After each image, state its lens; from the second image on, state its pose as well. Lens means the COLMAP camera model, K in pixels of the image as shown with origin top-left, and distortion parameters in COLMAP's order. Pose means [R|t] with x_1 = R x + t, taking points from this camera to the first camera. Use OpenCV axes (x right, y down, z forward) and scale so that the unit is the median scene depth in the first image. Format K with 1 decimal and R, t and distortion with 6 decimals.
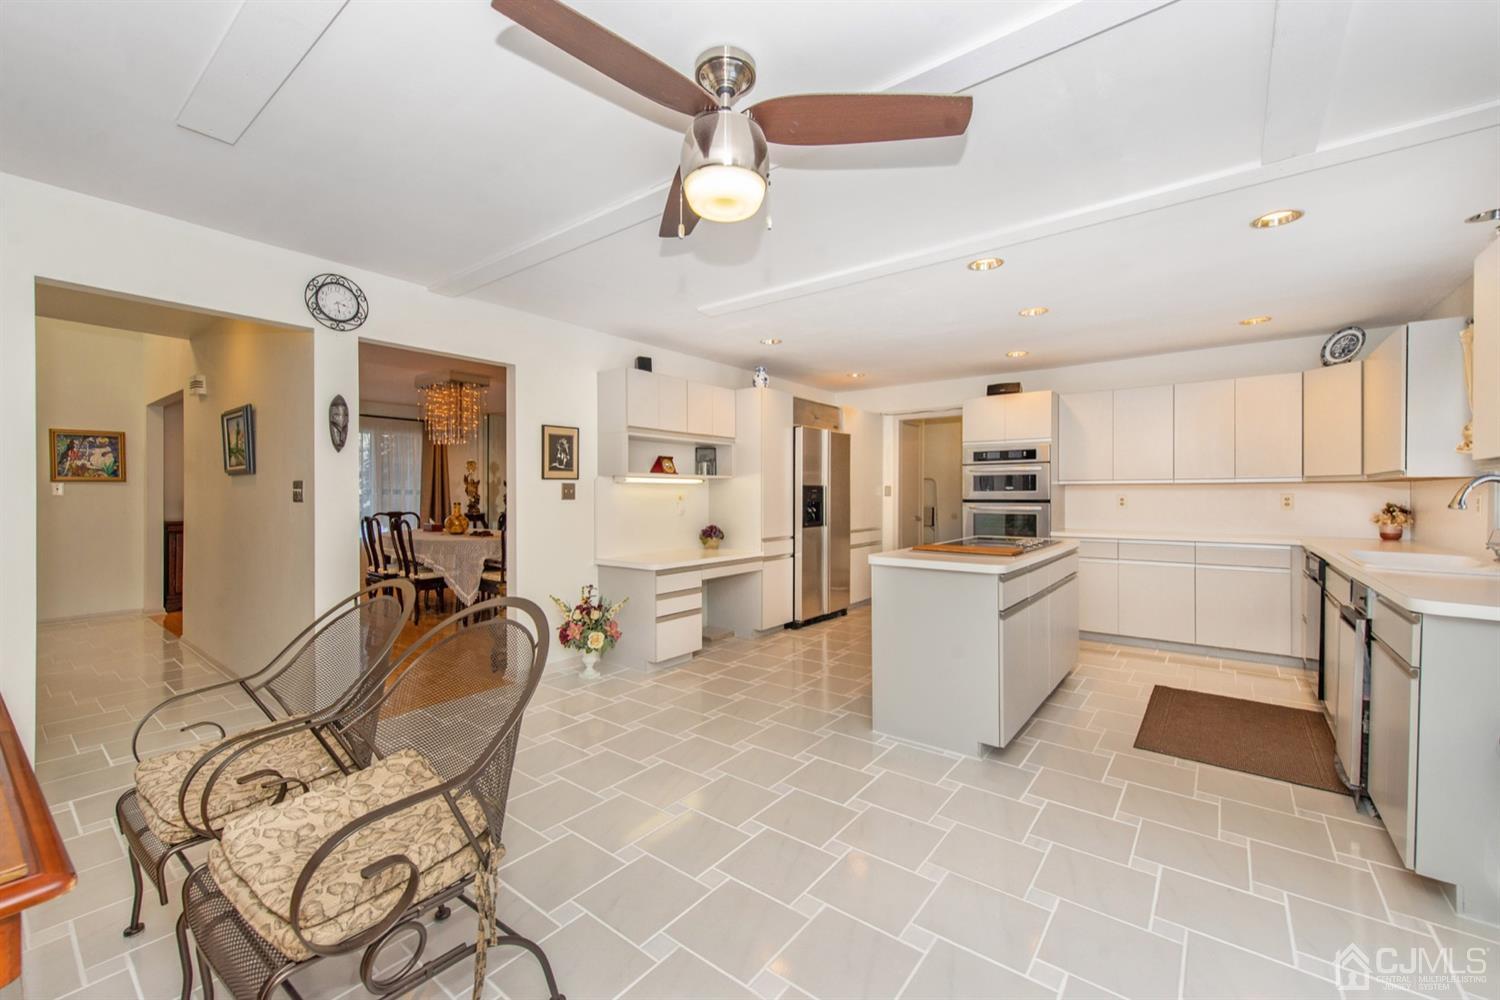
lens RADIAL K [[611.9, 0, 750.0], [0, 611.9, 500.0], [0, 0, 1]] dist [0.012005, 0.000012]
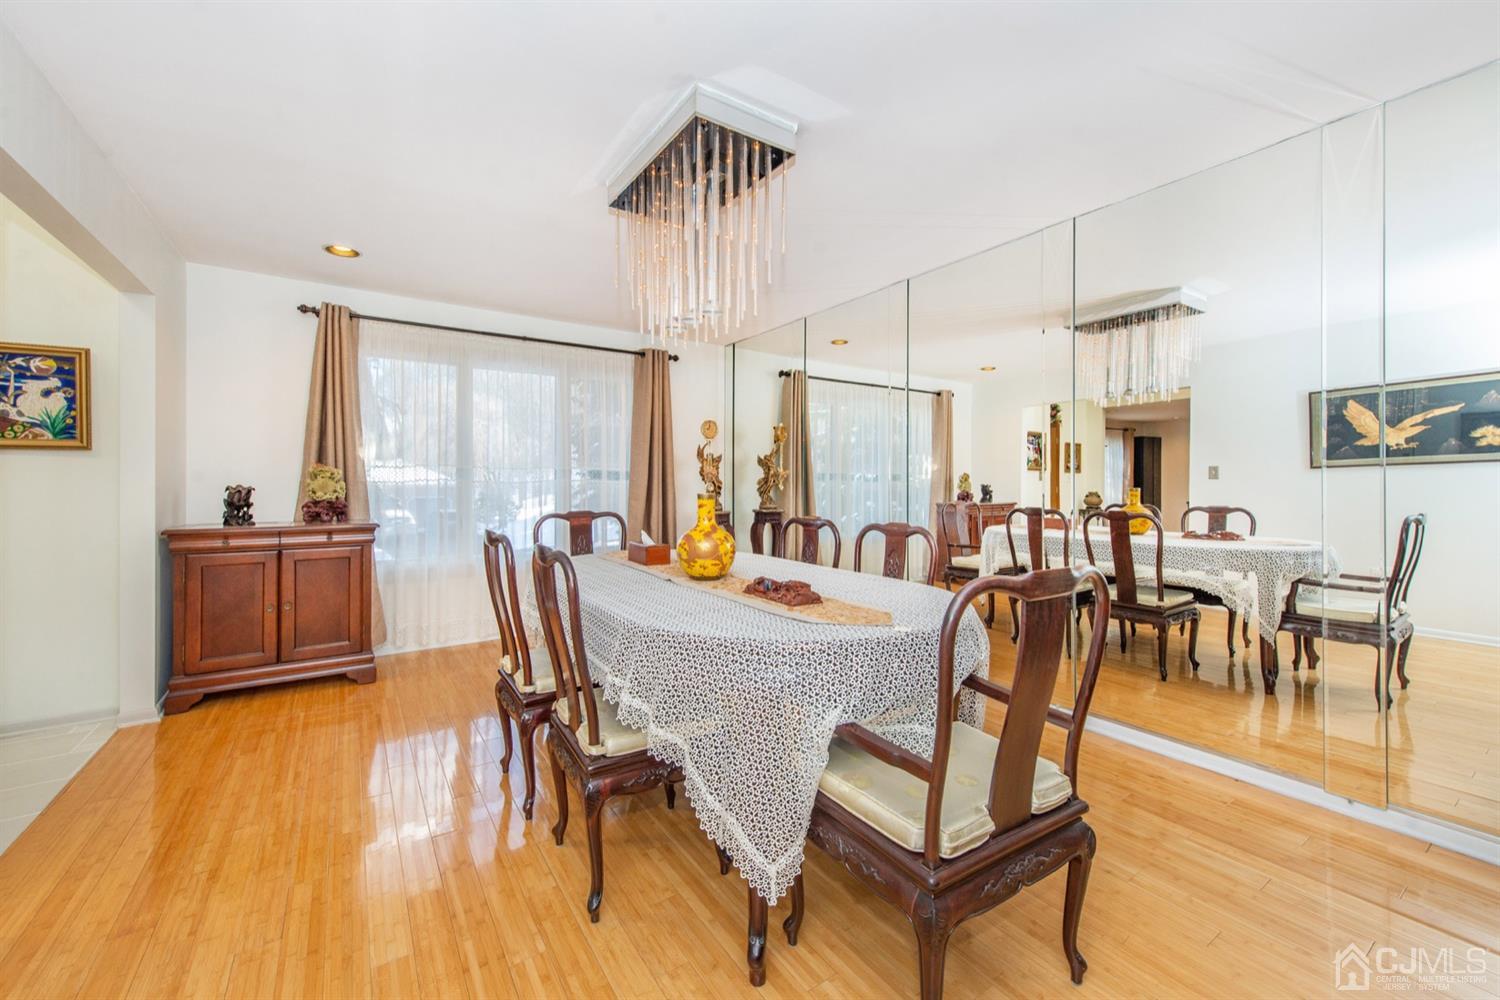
lens RADIAL K [[598.3, 0, 746.7], [0, 598.3, 491.6], [0, 0, 1]] dist [0.009623, 0.000099]
pose [[0.948792, -0.000270, -0.315902, -0.342827], [0.000347, 1.000000, 0.000188, 0.004015], [0.315902, -0.000288, 0.948792, 0.671136]]
